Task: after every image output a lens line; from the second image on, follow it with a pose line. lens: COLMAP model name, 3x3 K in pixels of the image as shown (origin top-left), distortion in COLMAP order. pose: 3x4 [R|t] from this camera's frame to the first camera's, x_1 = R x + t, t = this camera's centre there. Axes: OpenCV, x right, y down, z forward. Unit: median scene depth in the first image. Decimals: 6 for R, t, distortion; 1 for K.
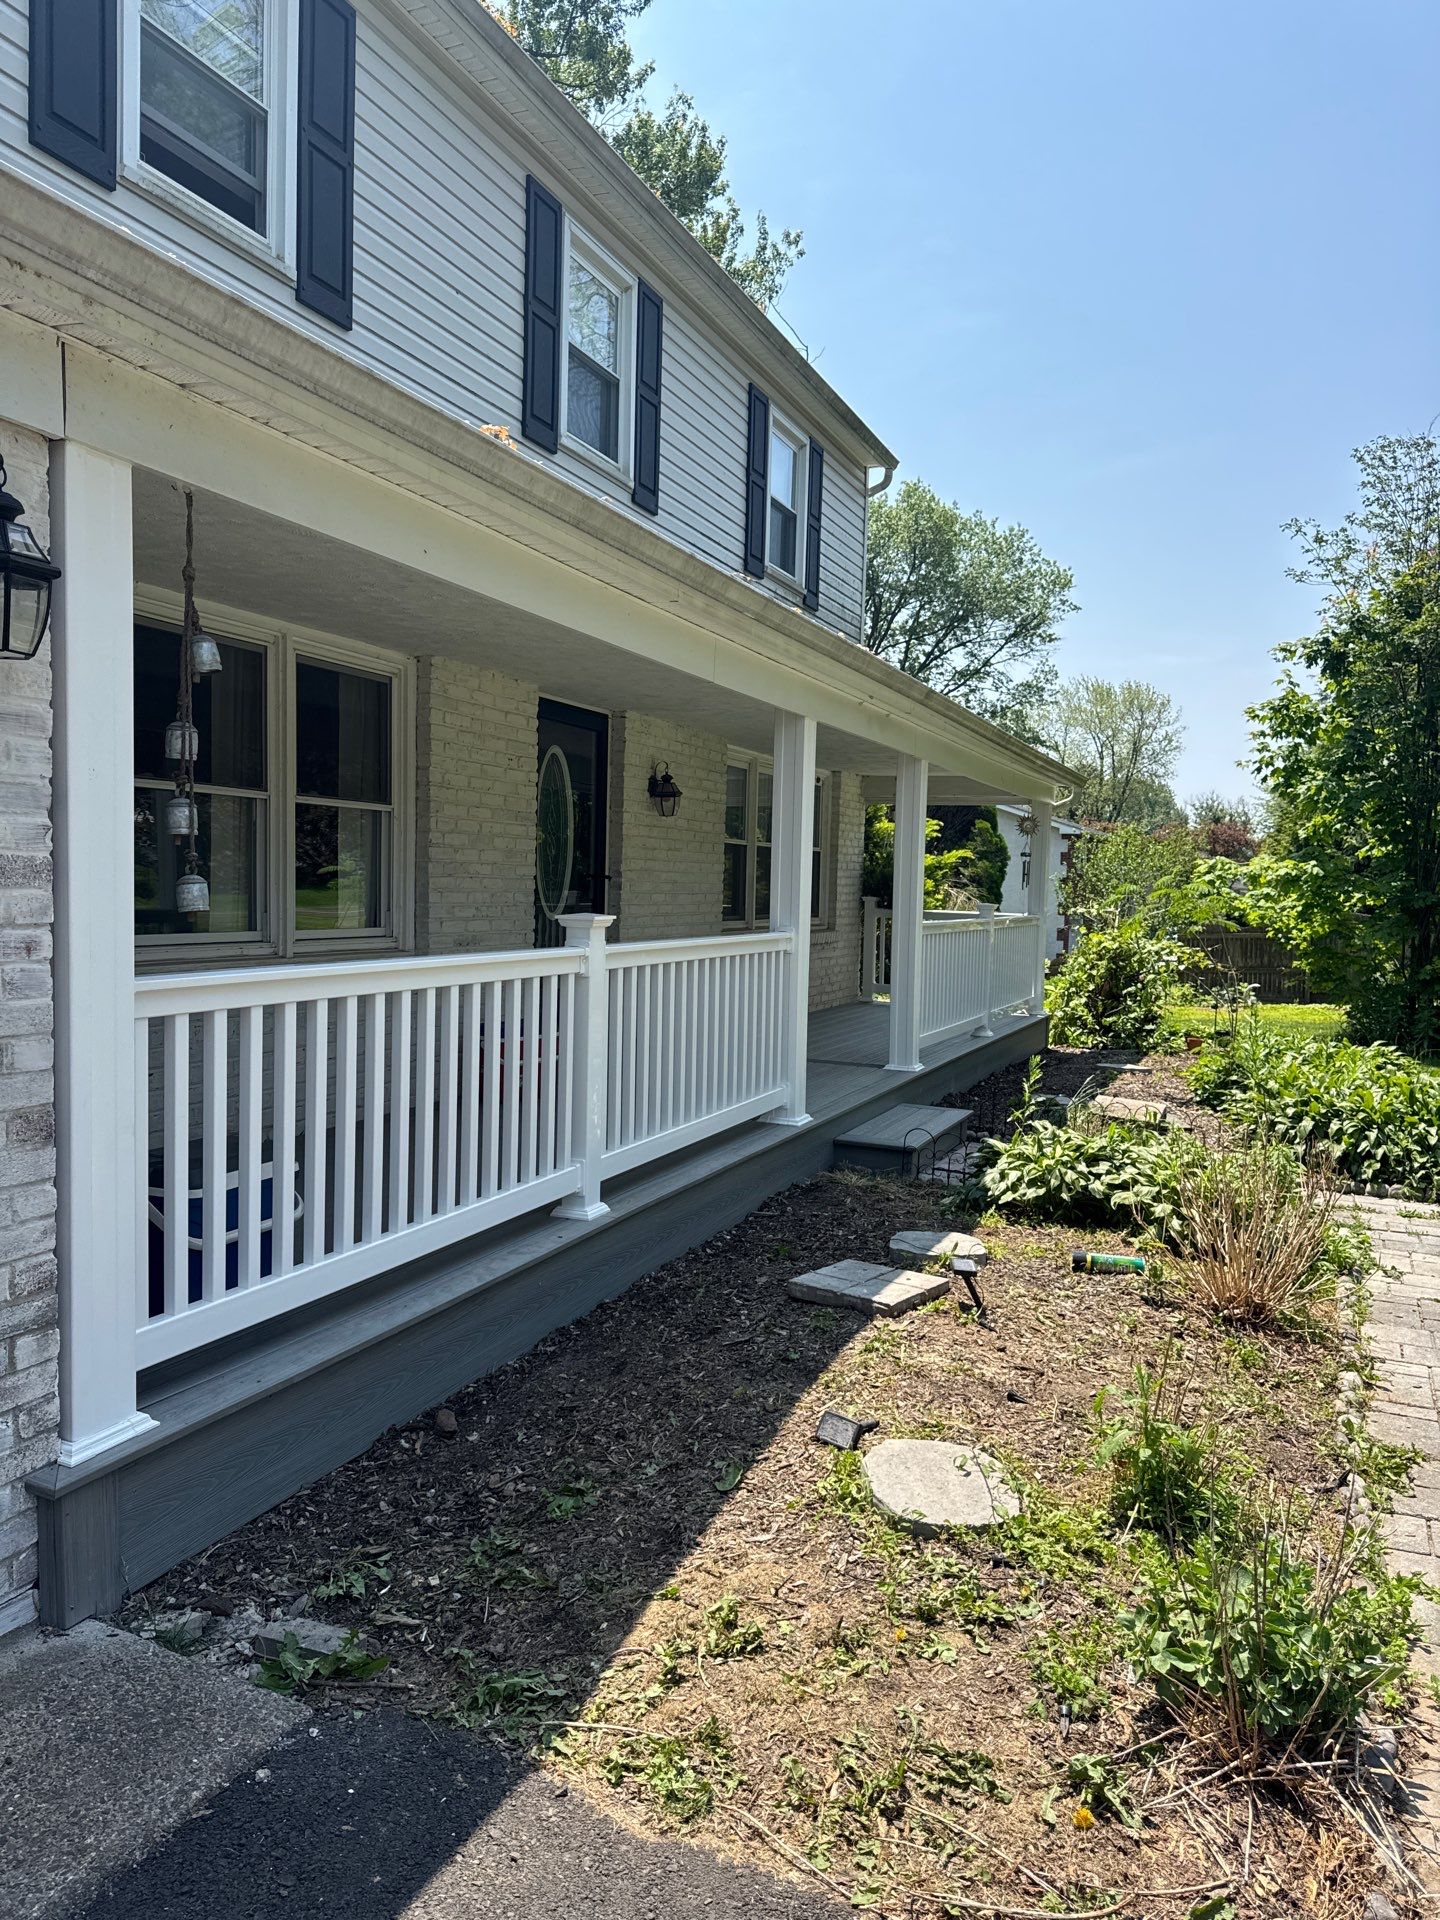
lens RADIAL K [[1345.3, 0, 695.4], [0, 1345.3, 969.0], [0, 0, 1]] dist [0.041251, -0.046657]
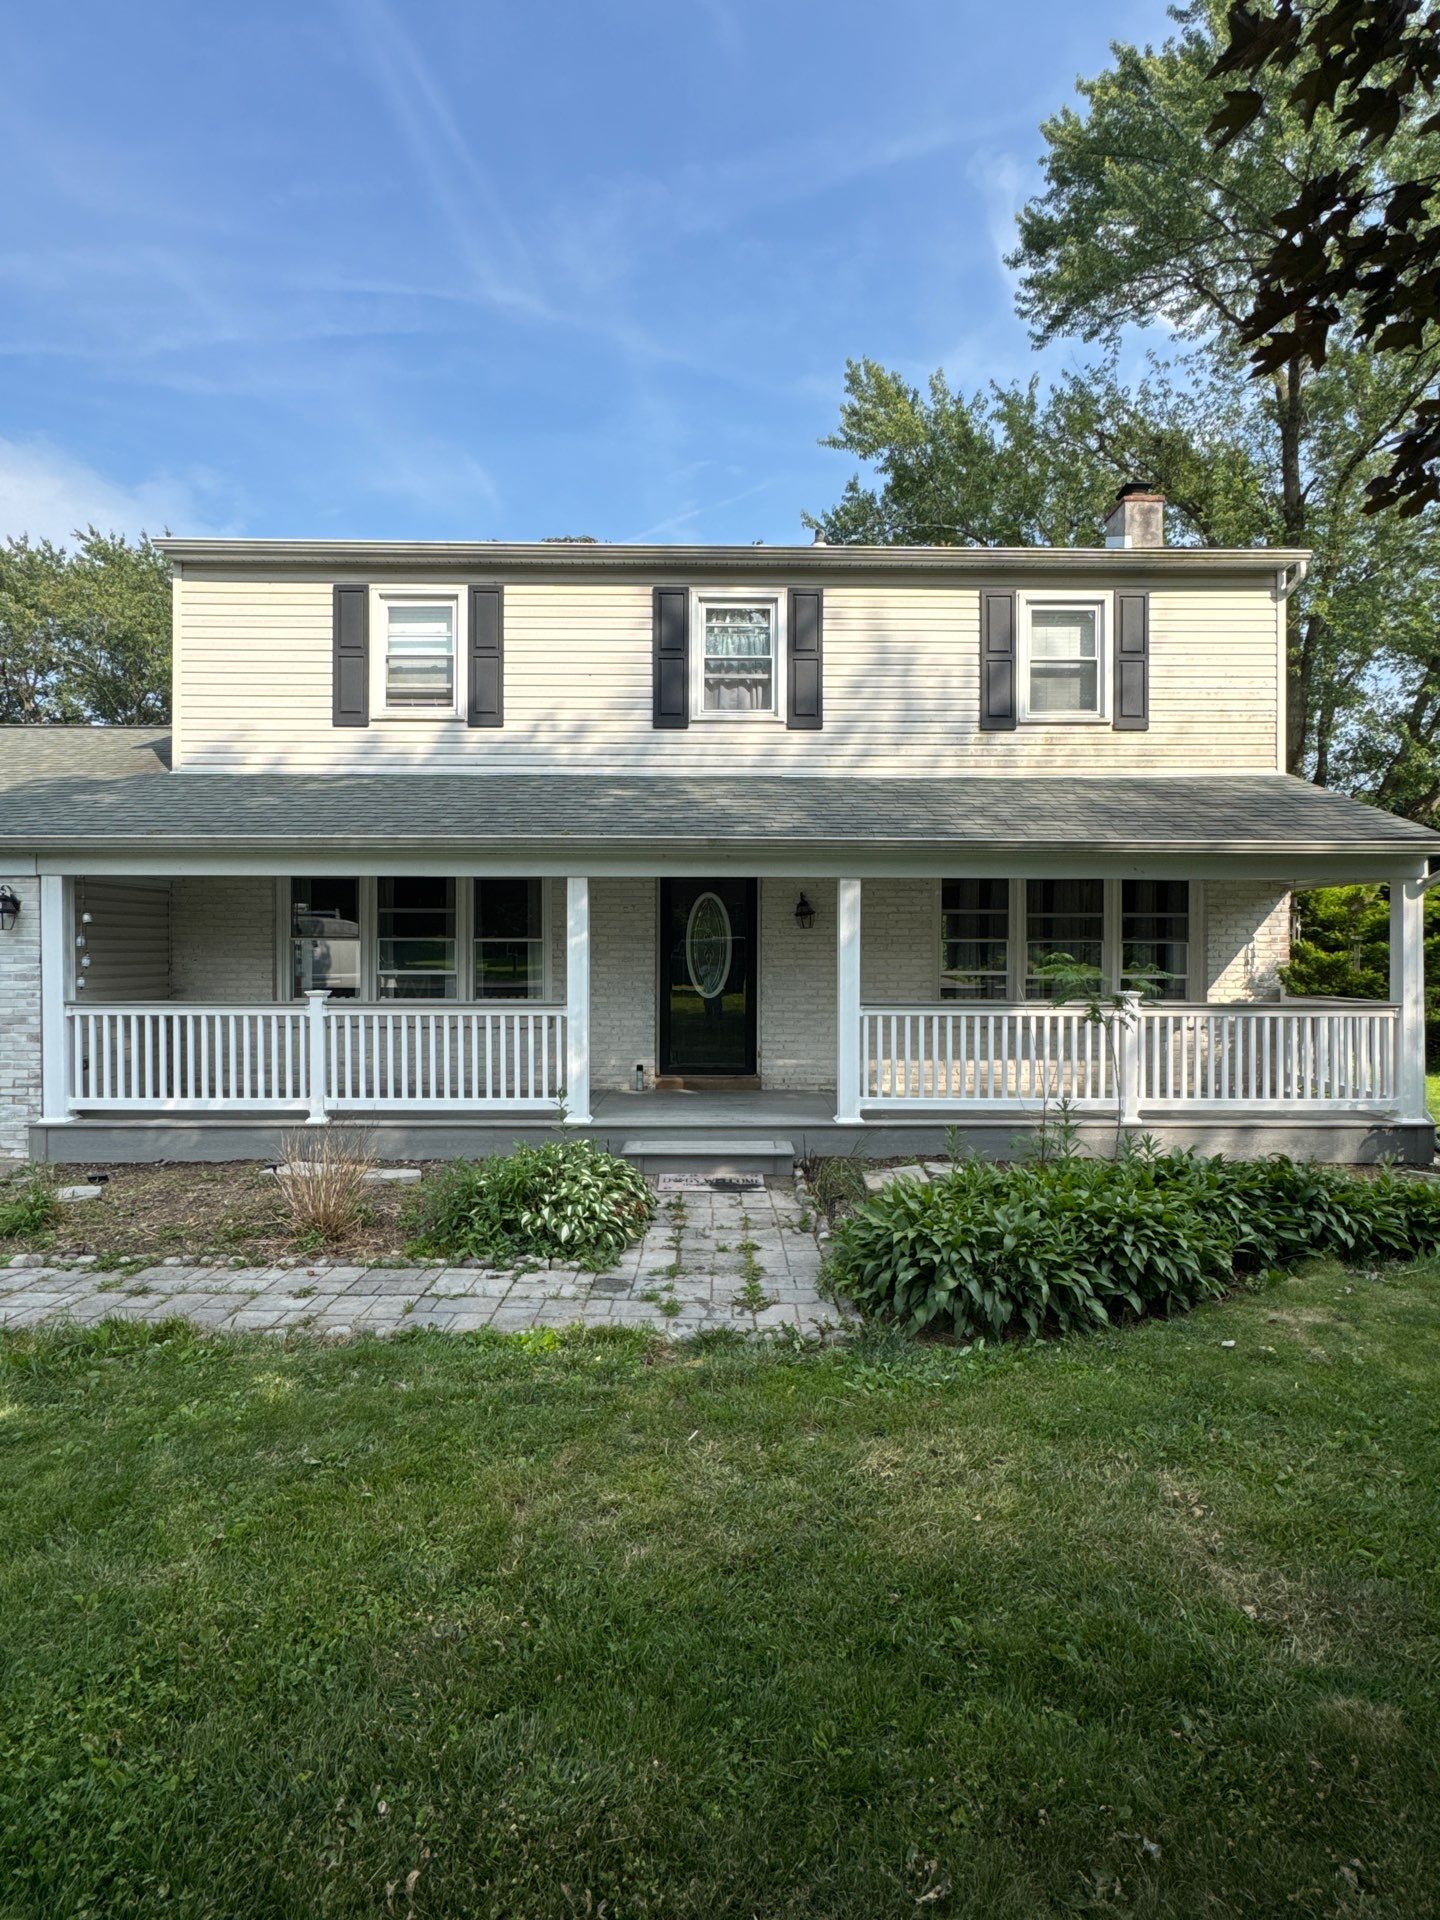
lens RADIAL K [[981.1, 0, 727.5], [0, 981.1, 959.0], [0, 0, 1]] dist [-0.017072, 0.001625]
pose [[0.413400, -0.031674, -0.909998, 1.641007], [-0.050543, 0.997056, -0.057665, -0.031778], [0.909146, 0.069833, 0.410582, 0.886228]]
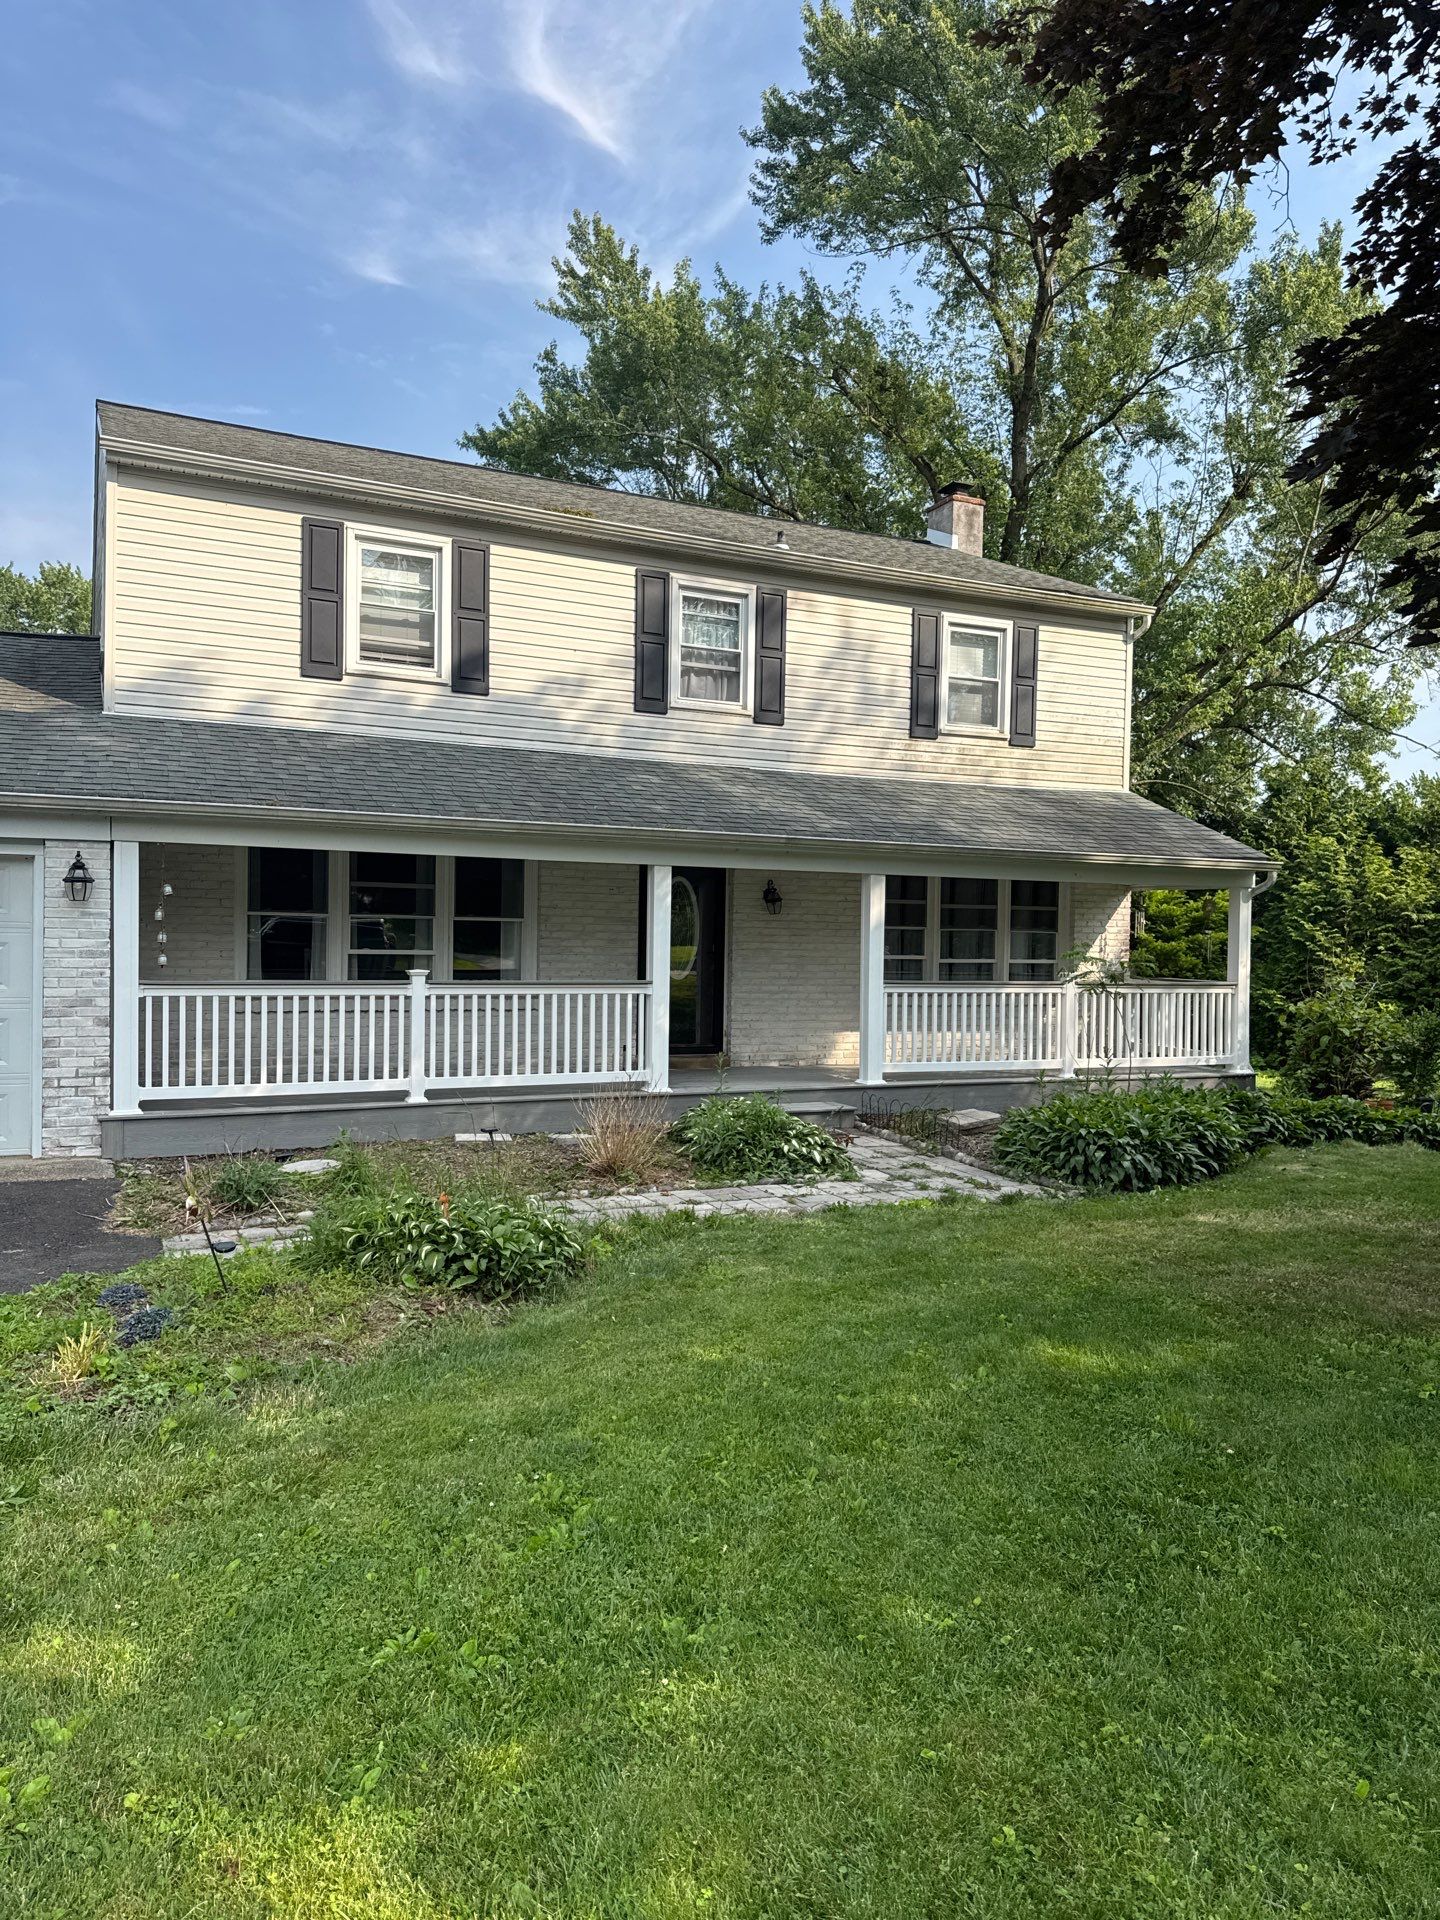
lens RADIAL K [[1345.3, 0, 725.3], [0, 1345.3, 956.3], [0, 0, 1]] dist [0.041251, -0.046657]
pose [[0.756772, -0.003119, -0.653671, 1.720976], [-0.040601, 0.997834, -0.051766, 0.031602], [0.652417, 0.065715, 0.755006, -0.380937]]
